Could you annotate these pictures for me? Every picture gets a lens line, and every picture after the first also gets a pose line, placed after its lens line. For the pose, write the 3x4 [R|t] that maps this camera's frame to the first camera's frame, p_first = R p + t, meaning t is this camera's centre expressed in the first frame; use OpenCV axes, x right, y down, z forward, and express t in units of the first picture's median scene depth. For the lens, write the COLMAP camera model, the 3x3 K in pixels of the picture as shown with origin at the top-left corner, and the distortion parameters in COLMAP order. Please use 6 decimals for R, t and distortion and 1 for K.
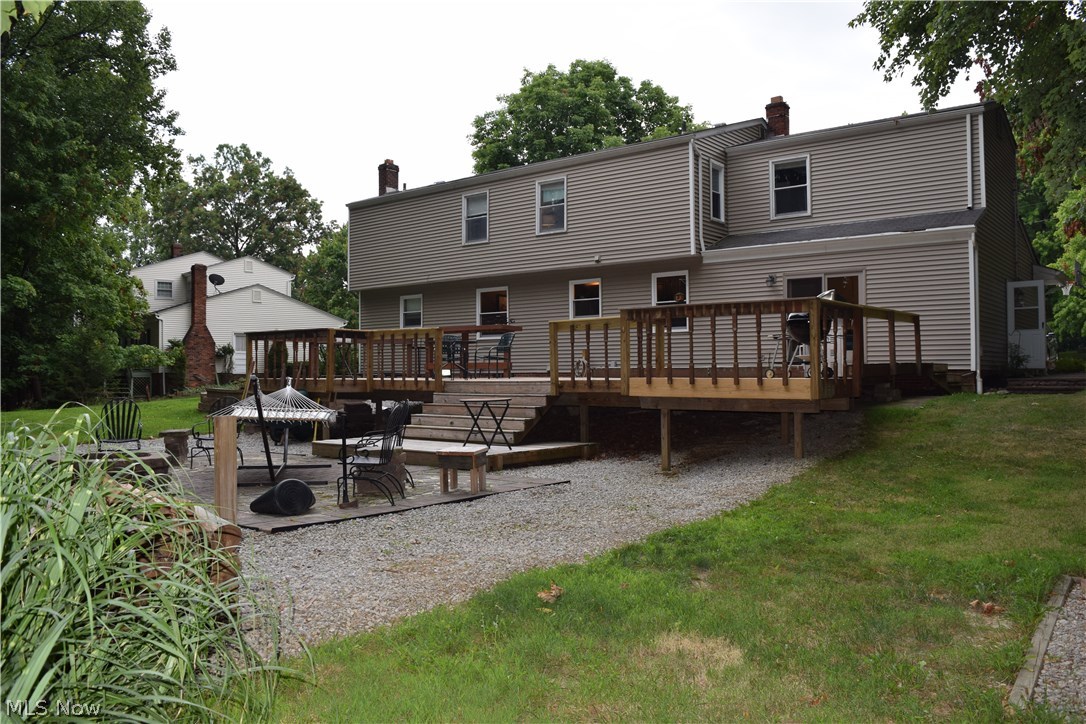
lens RADIAL K [[852.6, 0, 543.2], [0, 852.6, 361.5], [0, 0, 1]] dist [-0.094614, 0.022013]
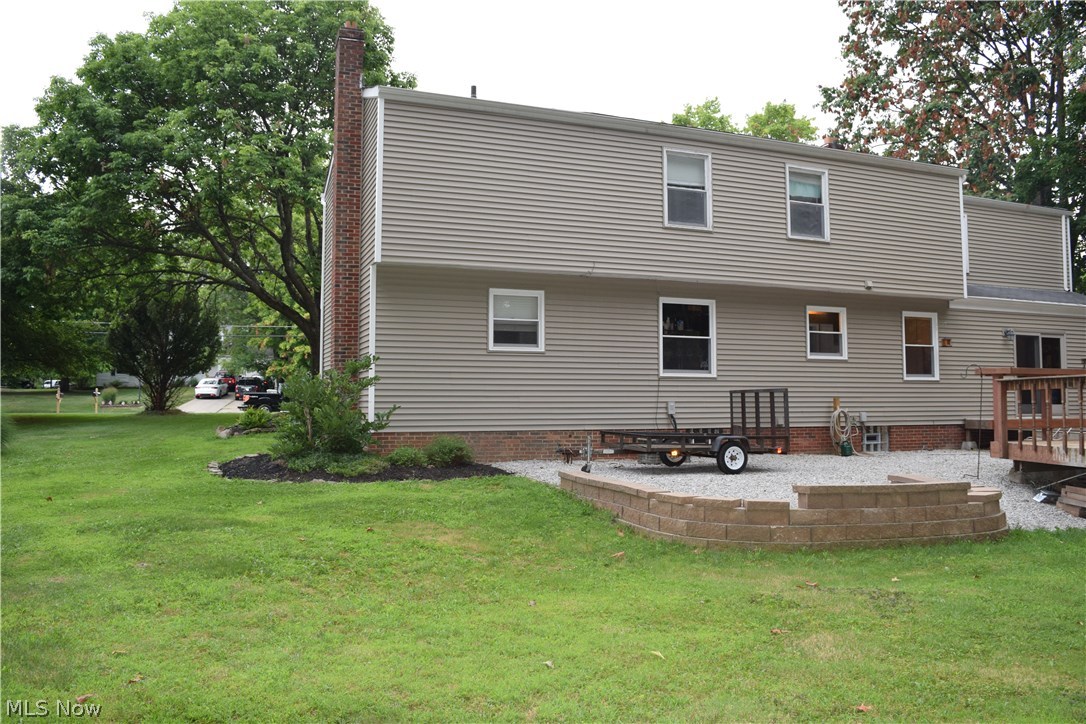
lens RADIAL K [[852.6, 0, 544.0], [0, 852.6, 361.4], [0, 0, 1]] dist [-0.094614, 0.022013]
pose [[0.512171, 0.047672, 0.857560, -0.734450], [-0.019753, 0.998848, -0.043729, -0.007680], [-0.858656, 0.005457, 0.512523, 0.819372]]
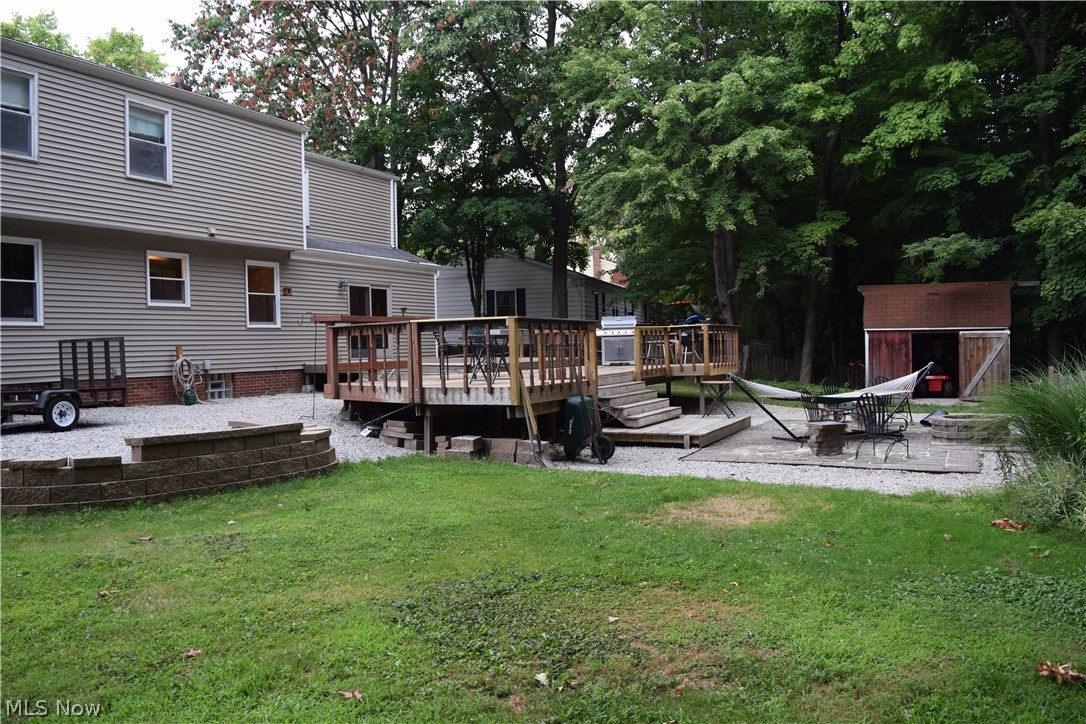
lens RADIAL K [[852.6, 0, 541.1], [0, 852.6, 361.9], [0, 0, 1]] dist [-0.094614, 0.022013]
pose [[-0.194389, -0.011426, 0.980858, -0.732972], [0.004681, 0.999910, 0.012576, -0.007265], [-0.980913, 0.007036, -0.194318, 0.813593]]
